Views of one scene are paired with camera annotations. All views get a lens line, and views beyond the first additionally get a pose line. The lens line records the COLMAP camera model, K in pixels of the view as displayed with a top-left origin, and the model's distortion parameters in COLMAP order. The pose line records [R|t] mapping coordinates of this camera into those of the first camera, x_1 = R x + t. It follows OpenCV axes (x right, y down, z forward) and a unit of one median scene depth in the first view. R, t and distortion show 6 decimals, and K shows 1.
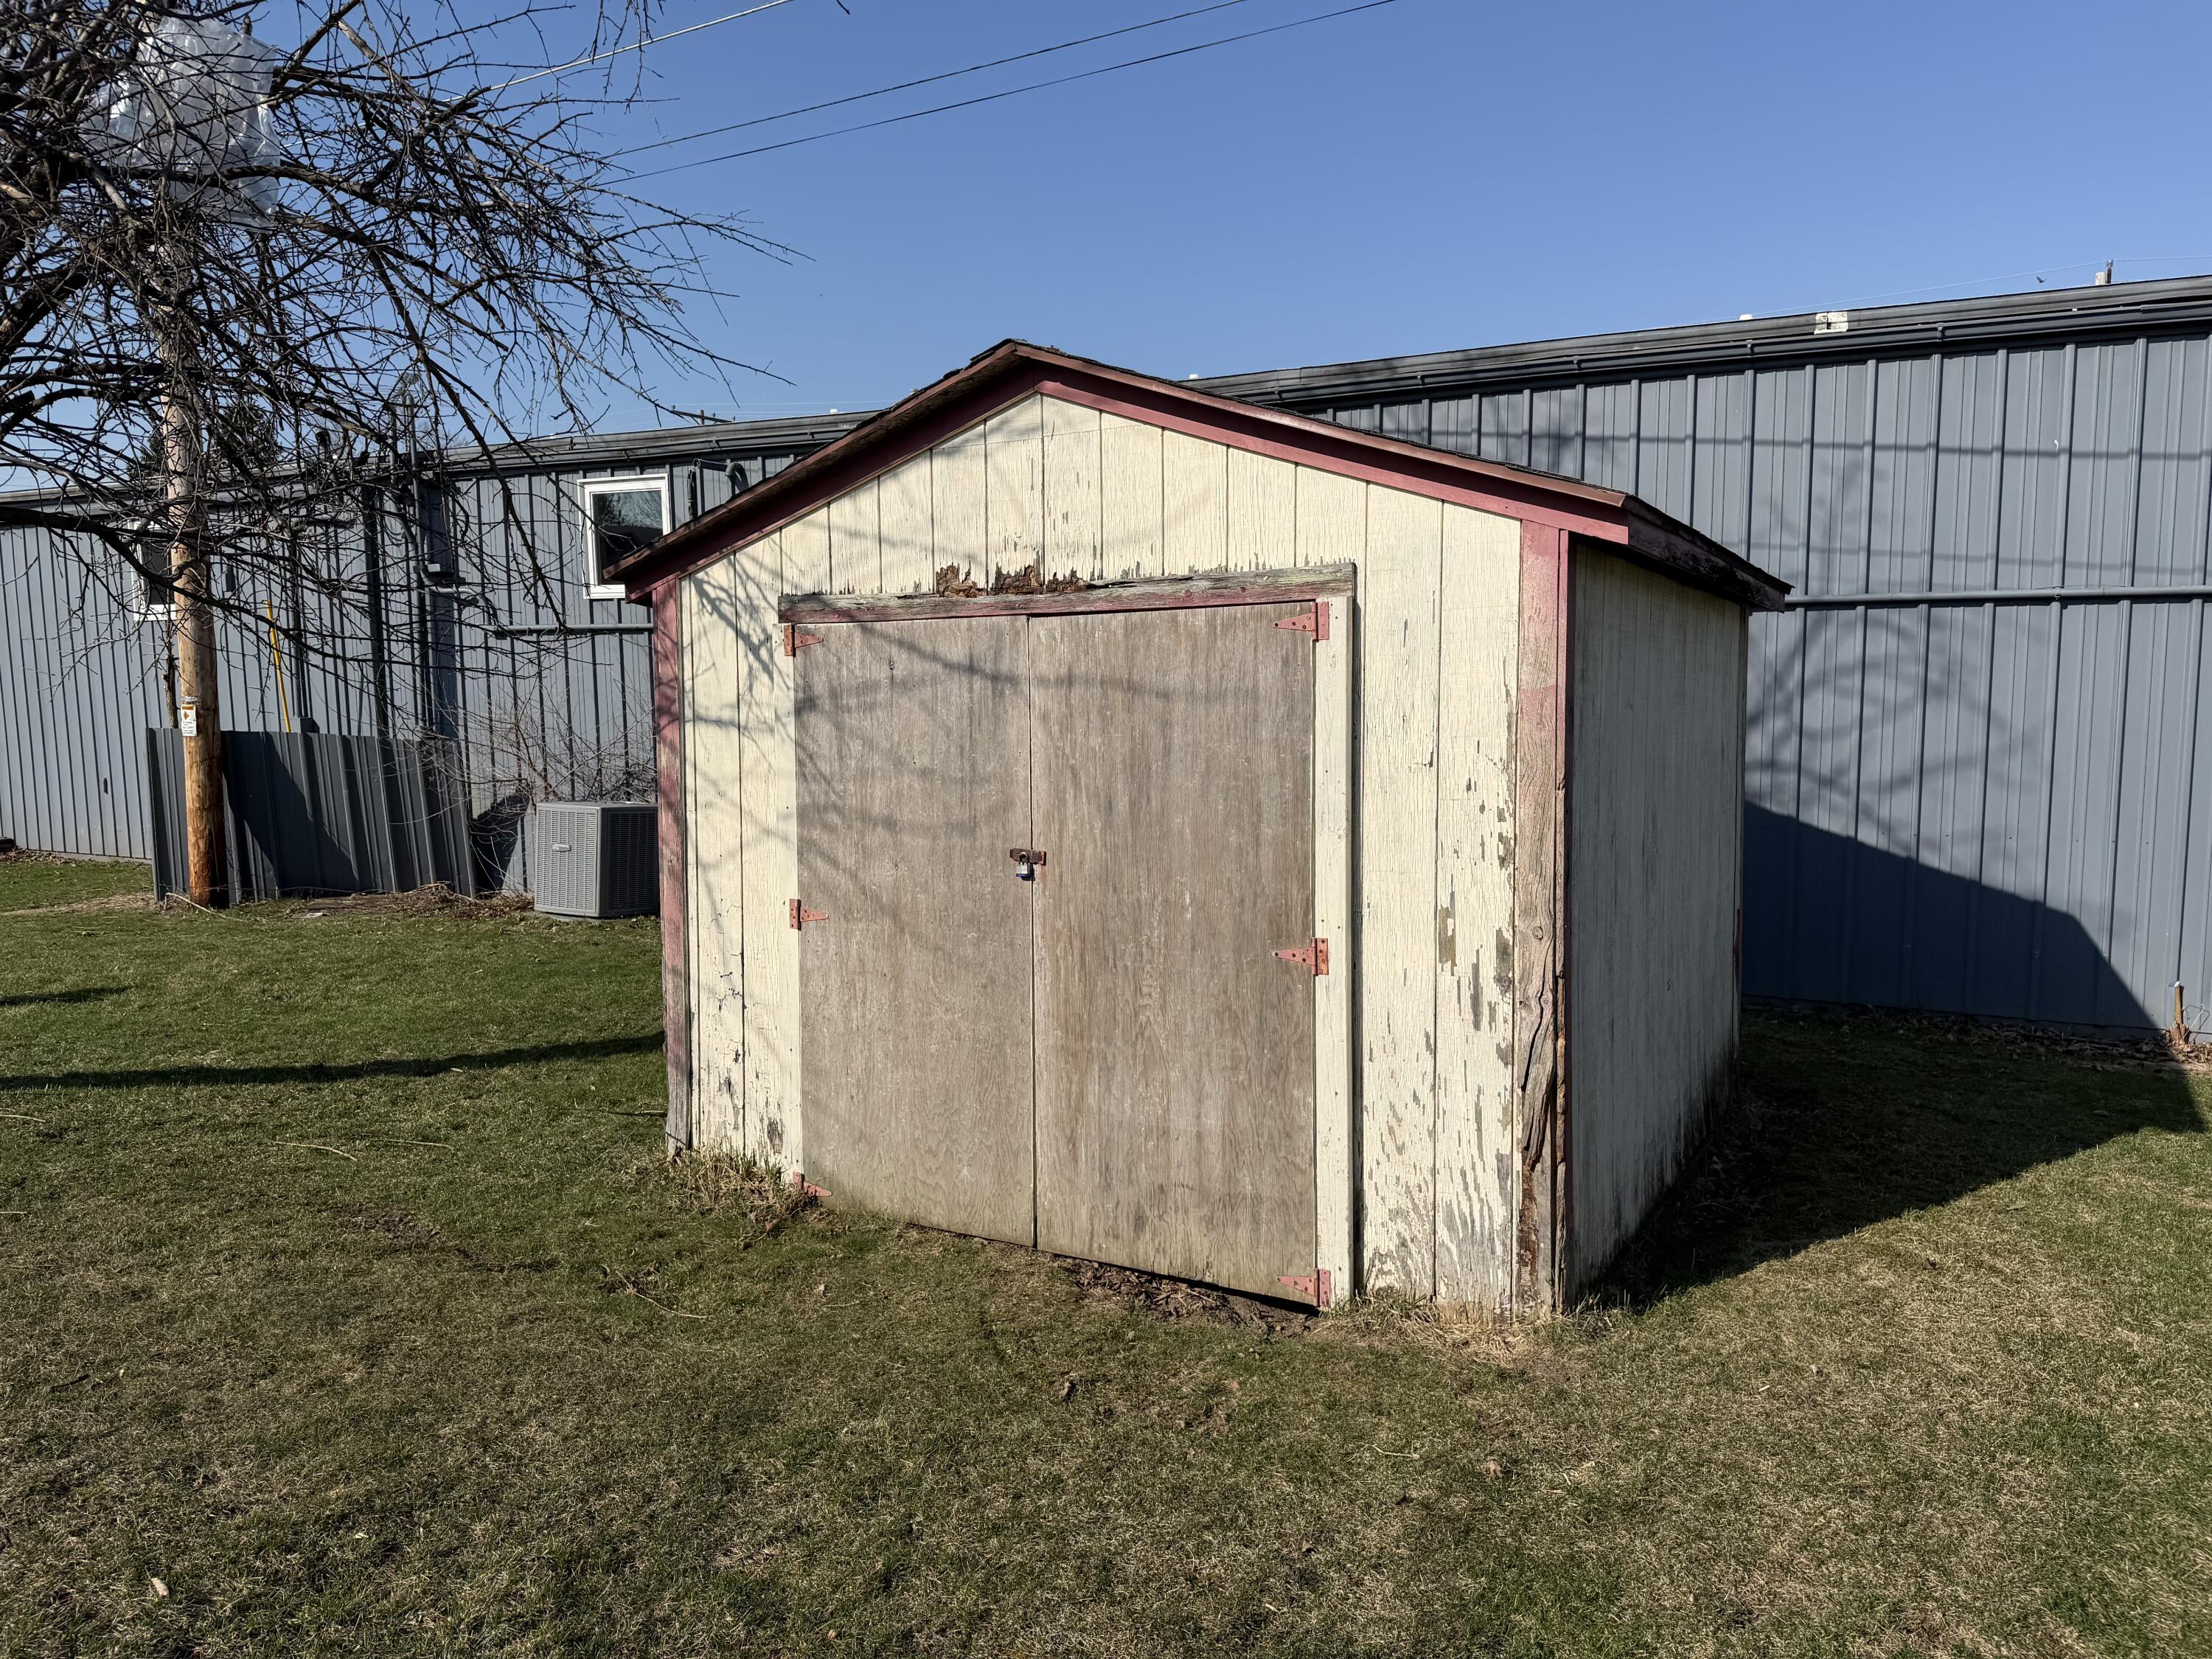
lens RADIAL K [[1546.7, 0, 1106.4], [0, 1546.7, 827.3], [0, 0, 1]] dist [0.001480, 0.000175]
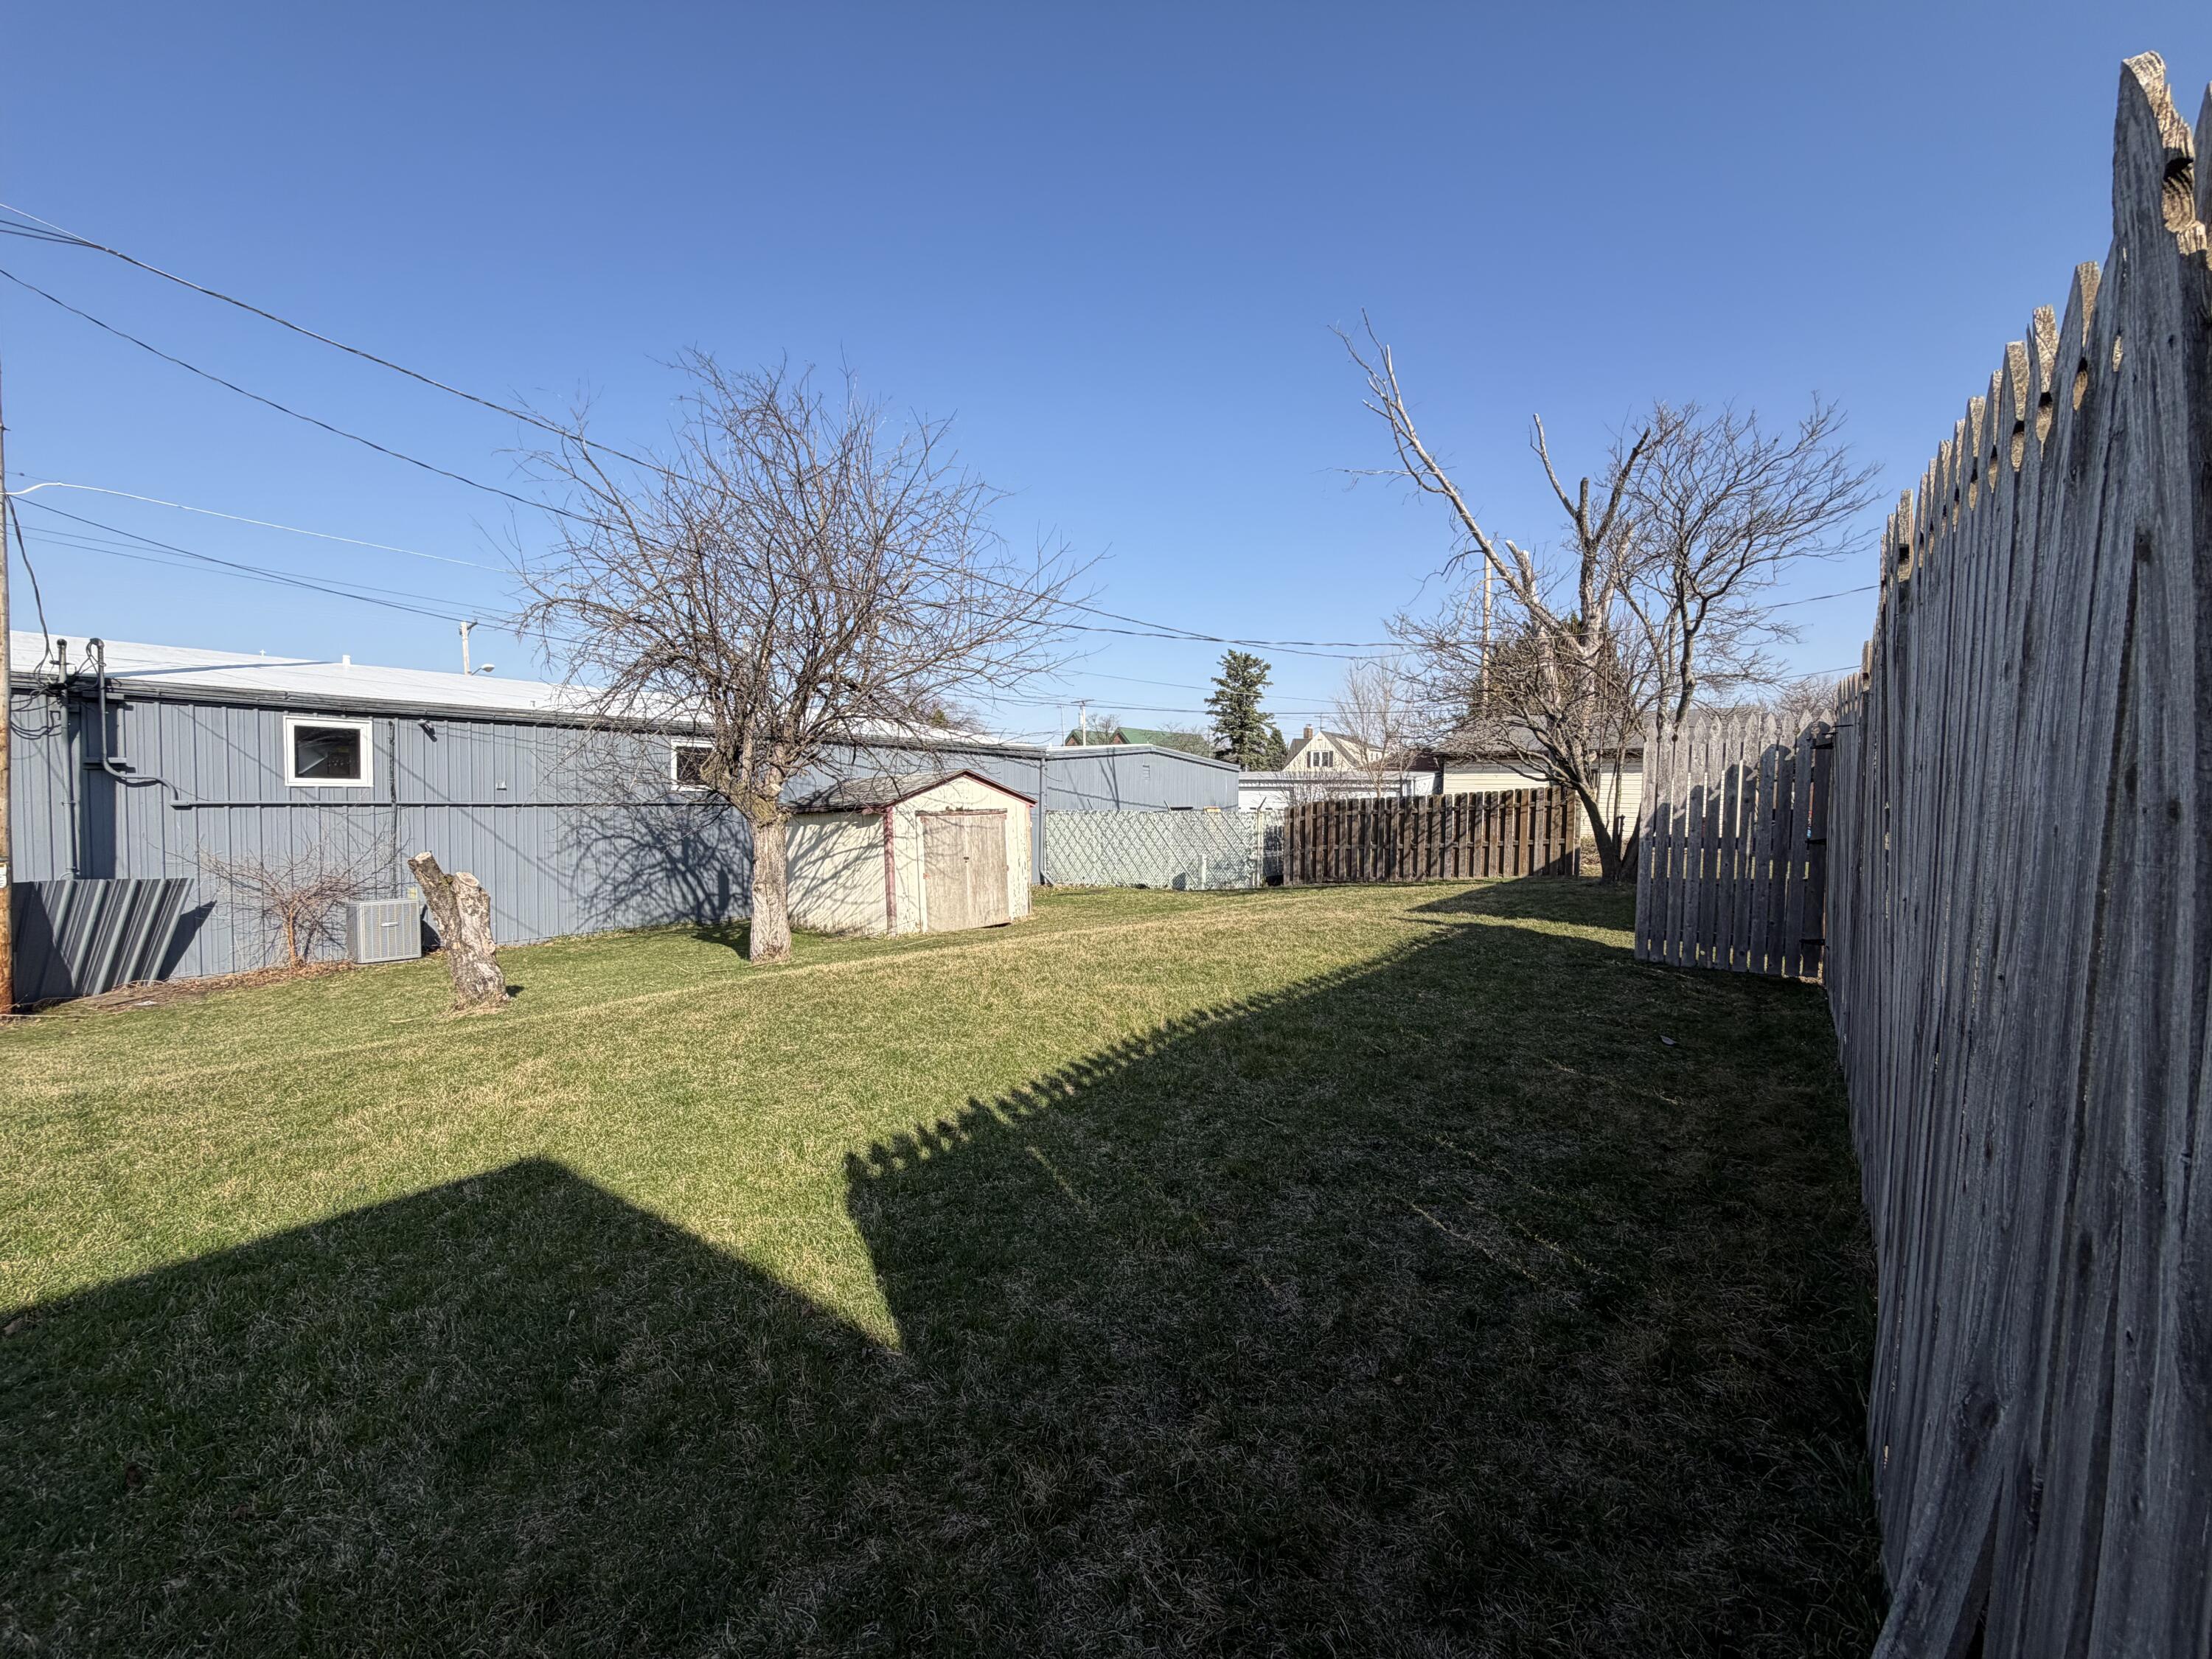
lens RADIAL K [[885.9, 0, 1105.4], [0, 885.9, 832.9], [0, 0, 1]] dist [-0.000275, -0.000141]
pose [[0.227592, -0.034642, 0.973140, -2.881656], [0.097239, 0.995180, 0.012685, -0.059910], [-0.968889, 0.091741, 0.229863, -0.212784]]
